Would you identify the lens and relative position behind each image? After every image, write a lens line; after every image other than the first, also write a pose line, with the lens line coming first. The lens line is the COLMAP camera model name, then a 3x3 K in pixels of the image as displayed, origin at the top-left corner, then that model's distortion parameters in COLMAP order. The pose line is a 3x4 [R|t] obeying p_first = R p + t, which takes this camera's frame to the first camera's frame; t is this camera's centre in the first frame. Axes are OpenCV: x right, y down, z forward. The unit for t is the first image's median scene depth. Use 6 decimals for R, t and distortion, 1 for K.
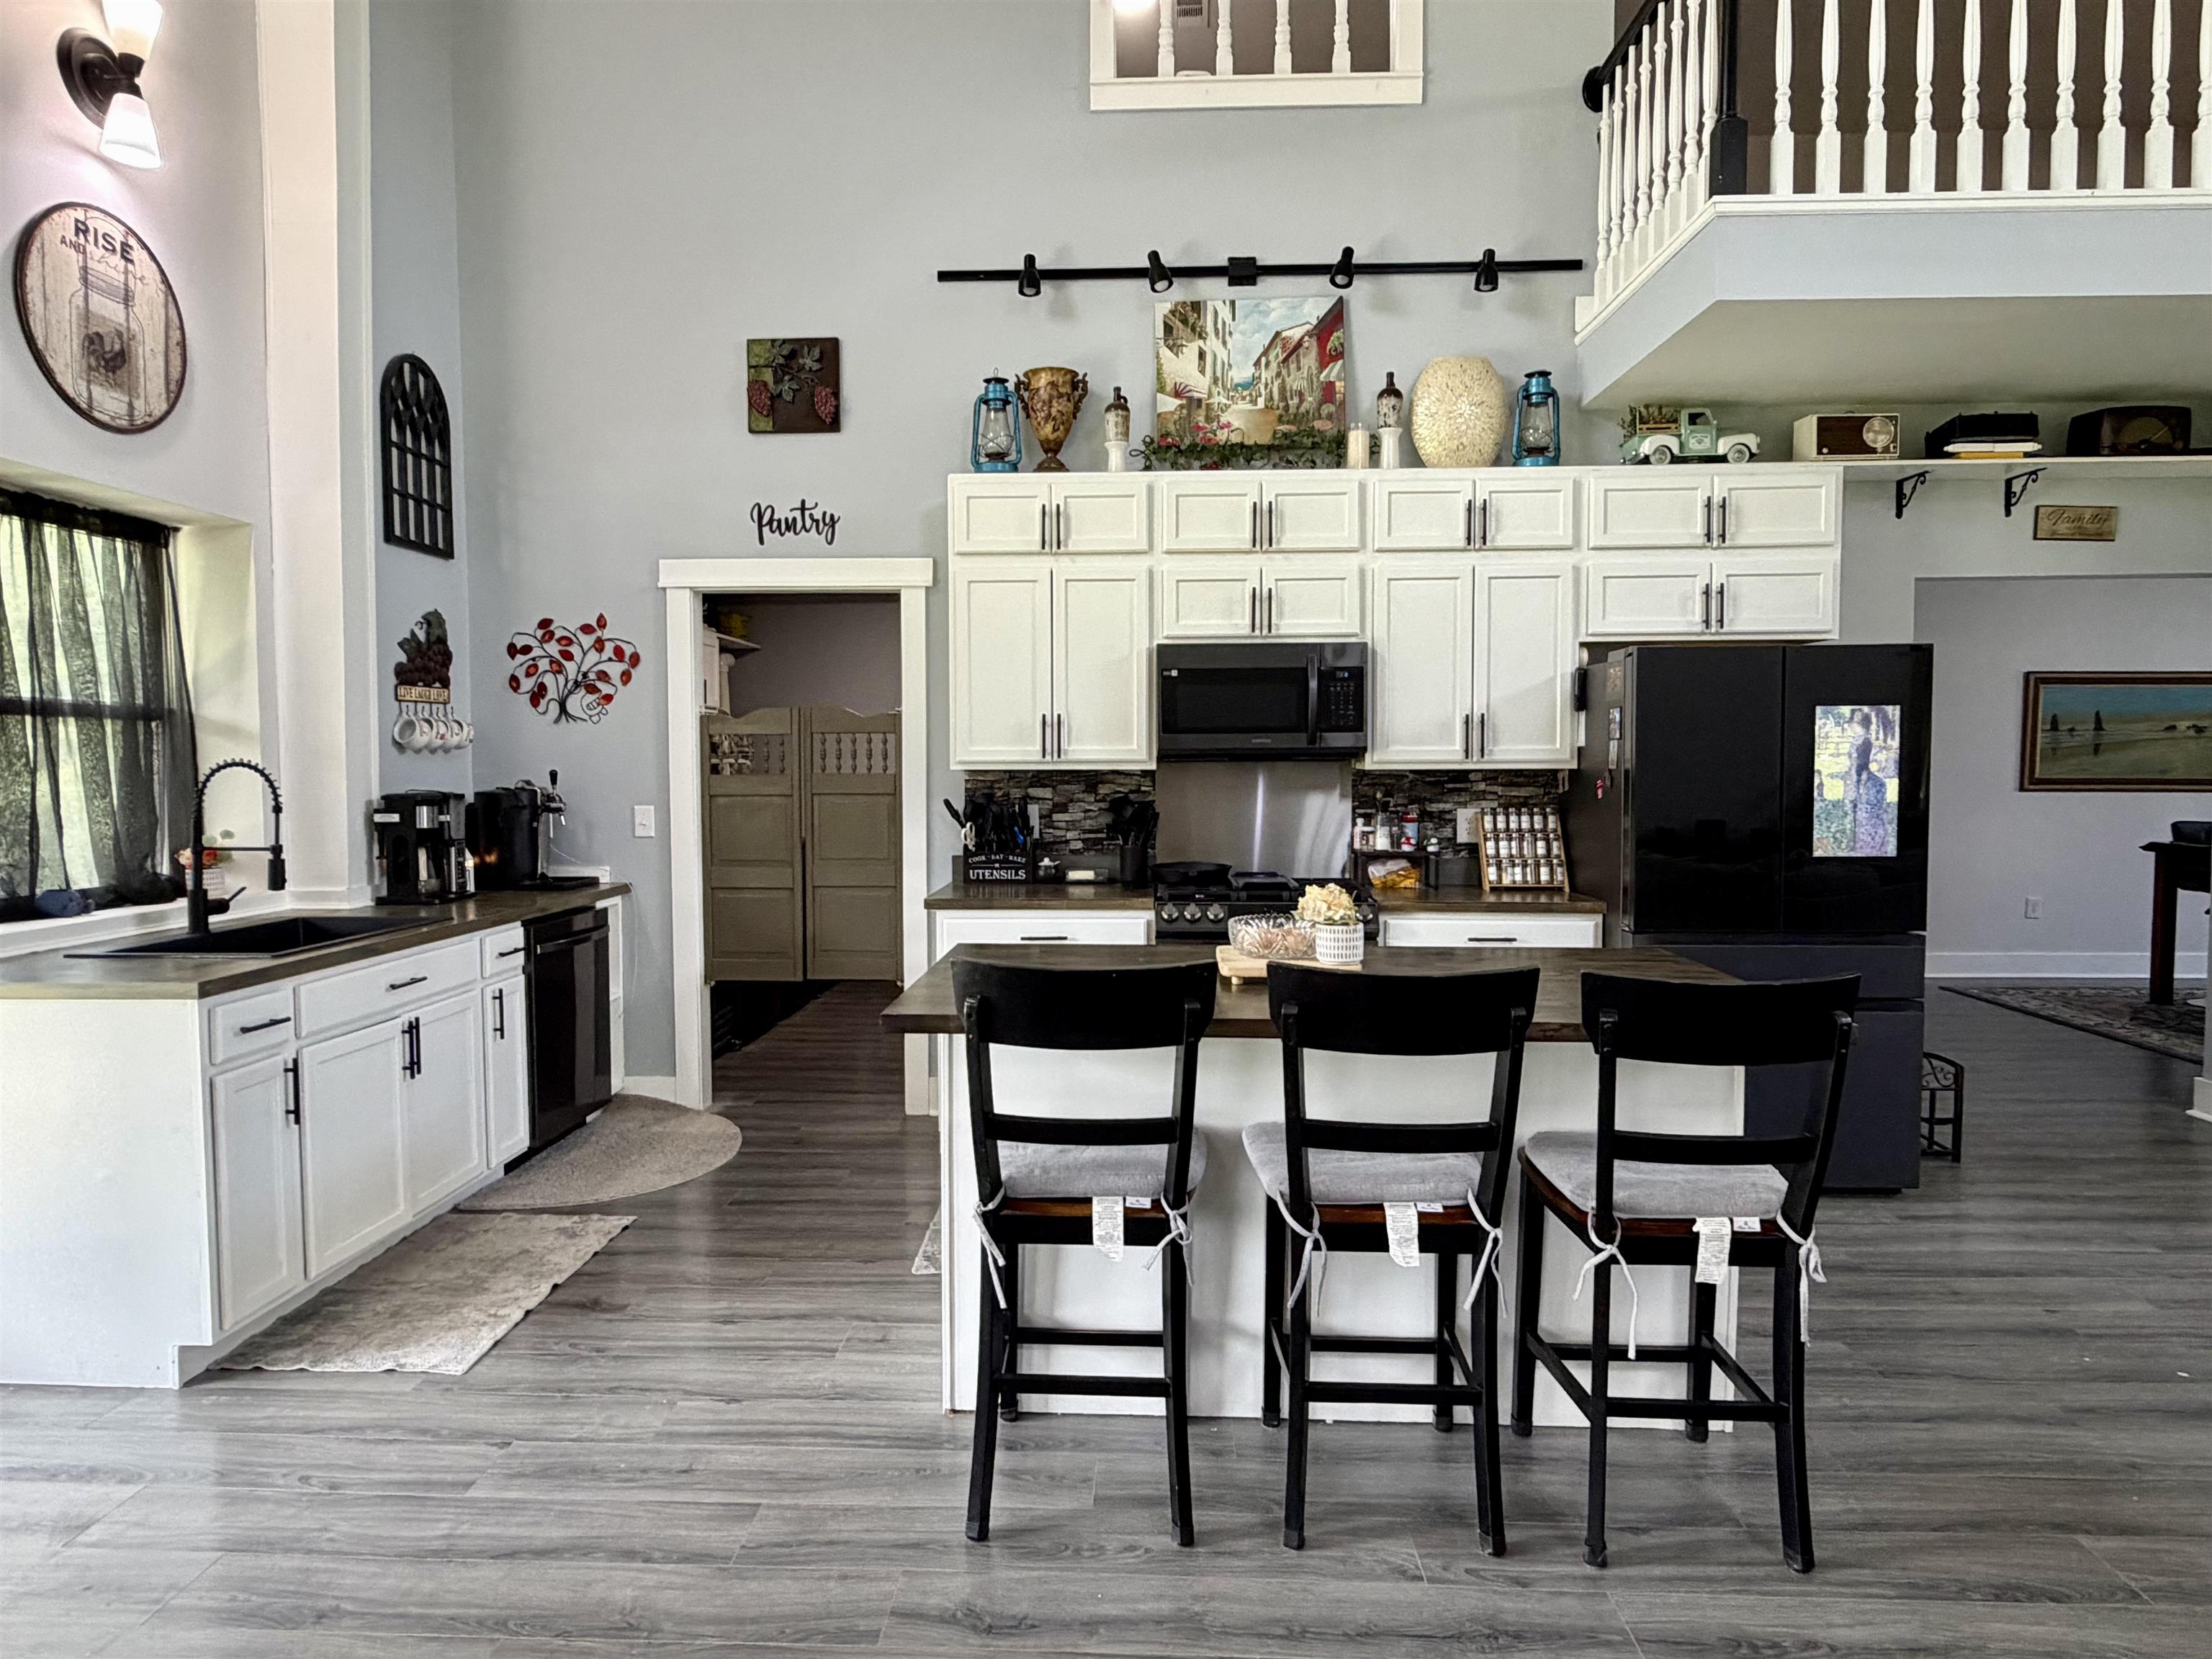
lens RADIAL K [[1329.2, 0, 1098.9], [0, 1329.2, 829.2], [0, 0, 1]] dist [-0.001637, -0.001784]
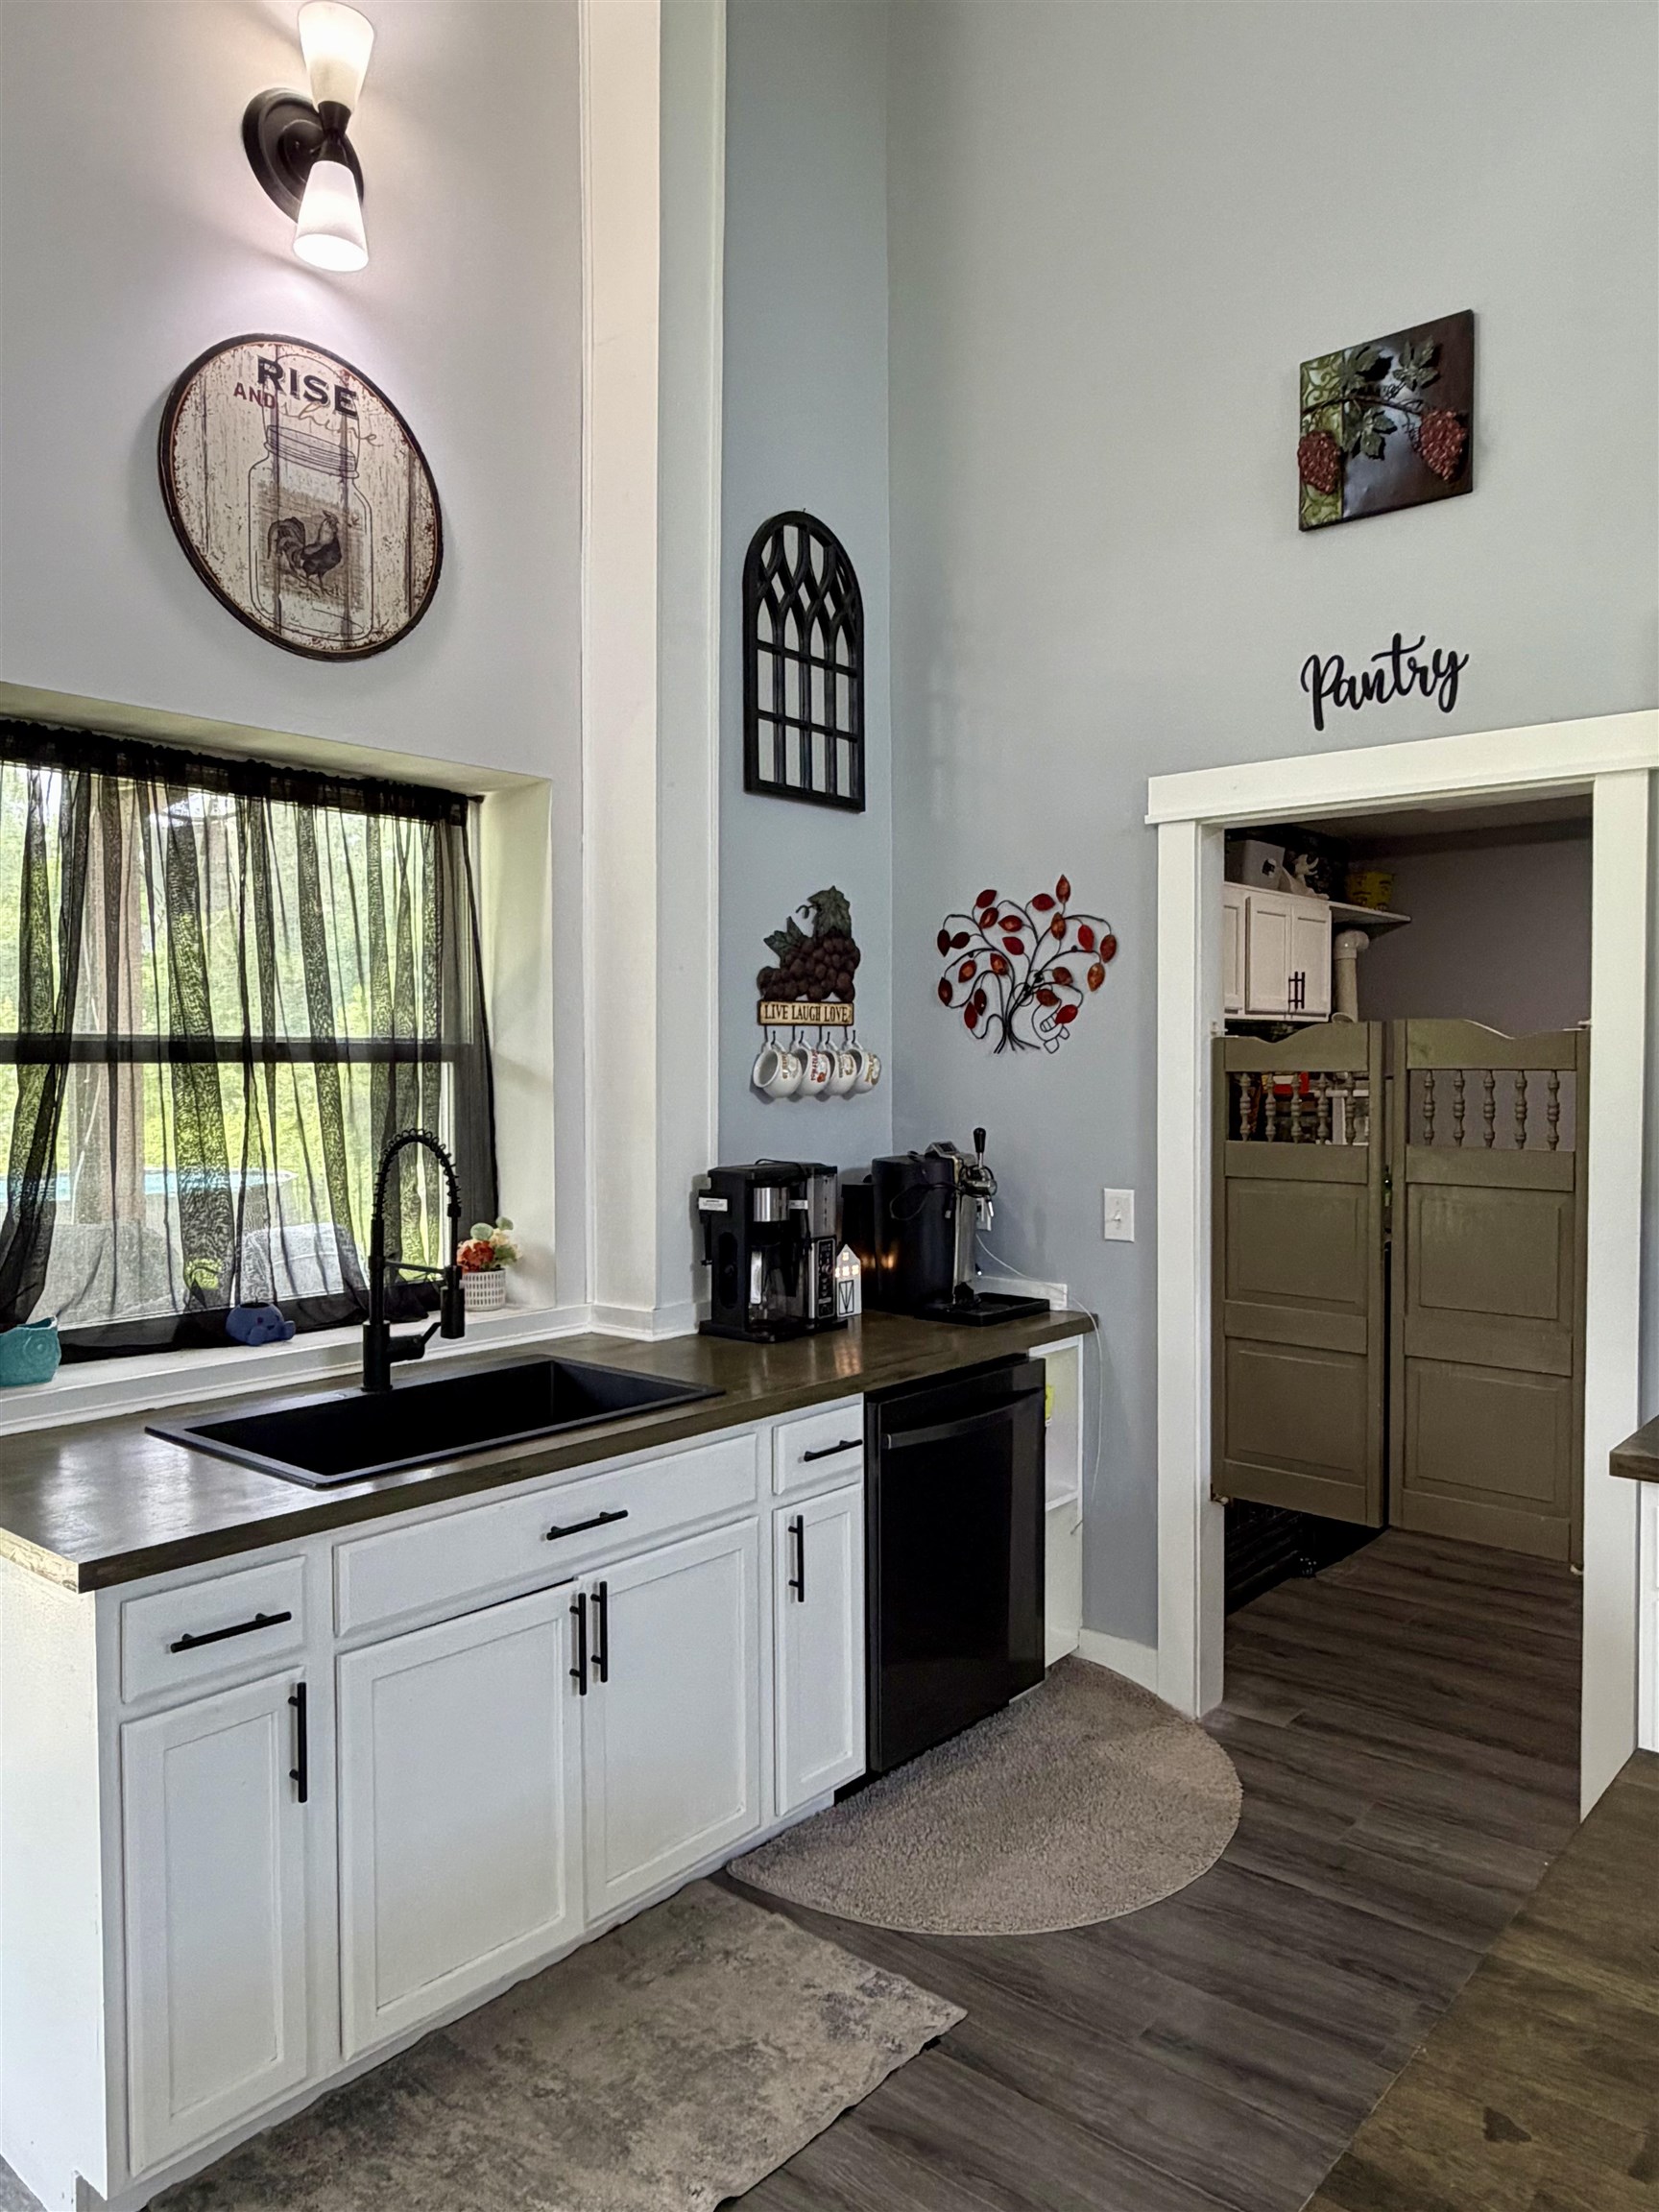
lens RADIAL K [[1516.2, 0, 834.8], [0, 1516.2, 1103.8], [0, 0, 1]] dist [-0.000682, -0.001120]
pose [[0.787548, 0.018163, -0.615986, -0.022979], [-0.031292, 0.999455, -0.010537, -0.049193], [0.615459, 0.027574, 0.787686, 0.413165]]
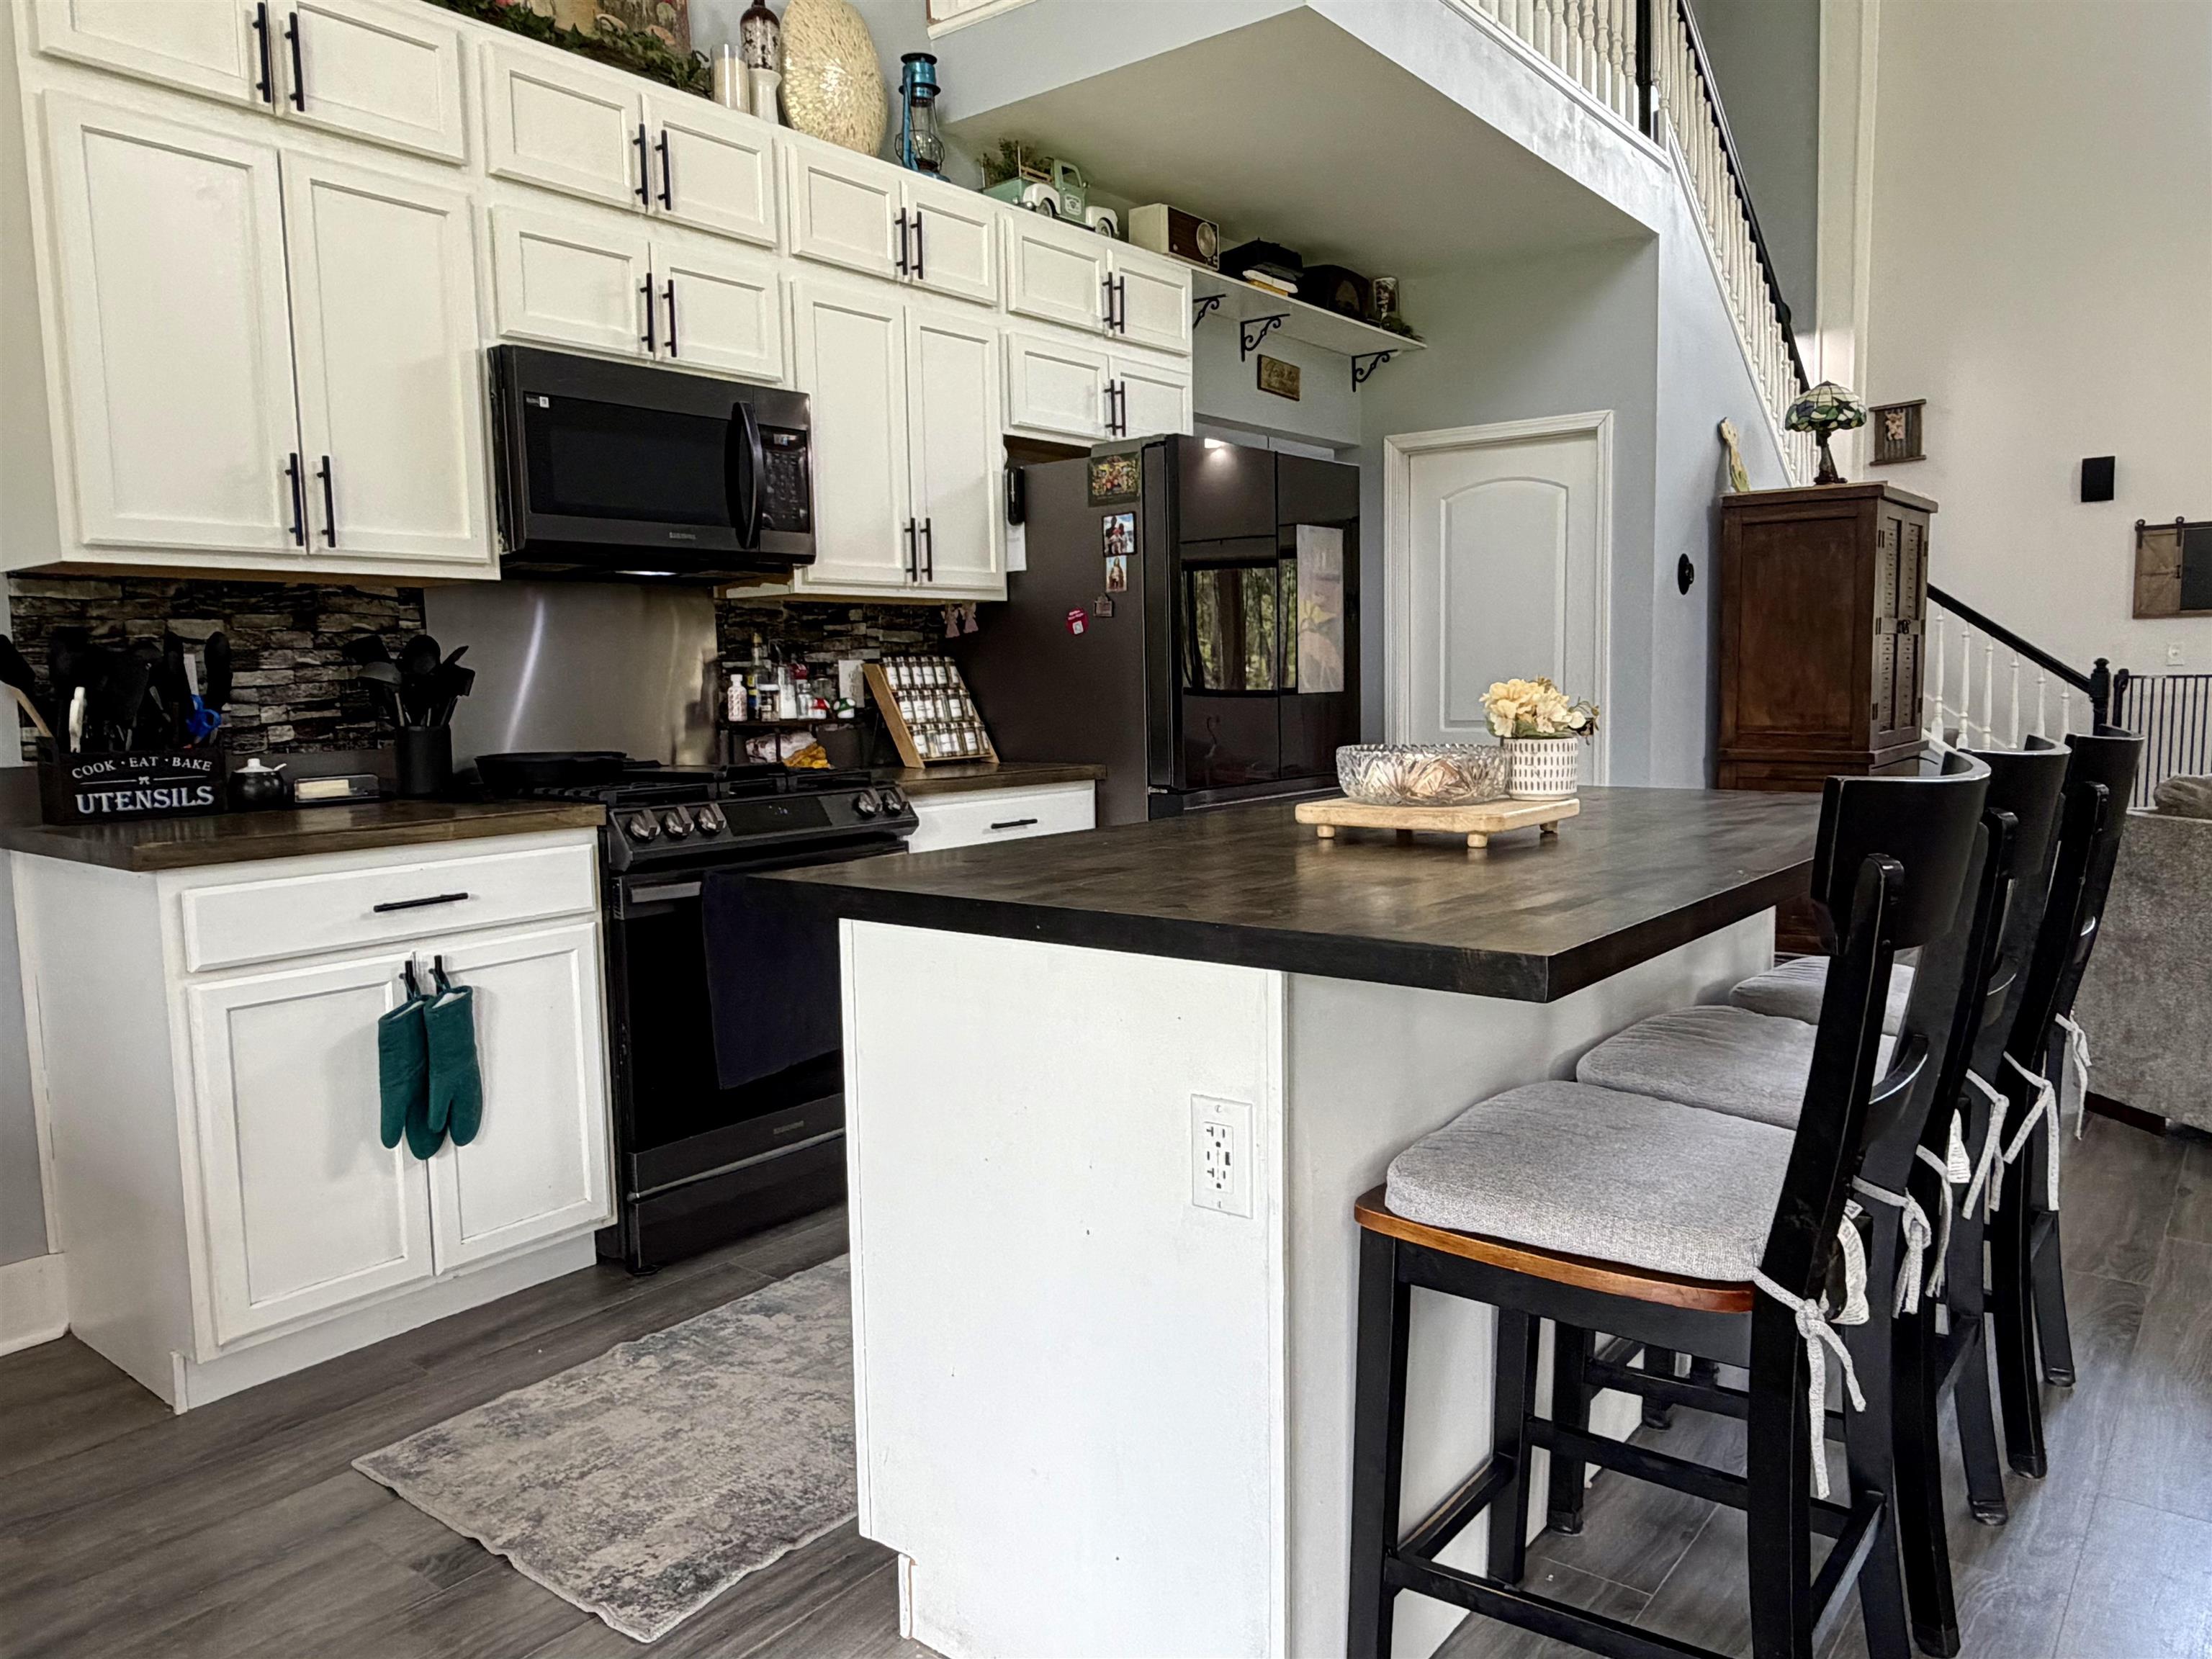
lens RADIAL K [[1516.2, 0, 1098.7], [0, 1516.2, 830.1], [0, 0, 1]] dist [-0.000682, -0.001120]
pose [[0.591118, -0.089310, 0.801625, -0.323529], [0.061081, 0.995954, 0.065919, 0.031816], [-0.804269, 0.009999, 0.594182, 0.436766]]
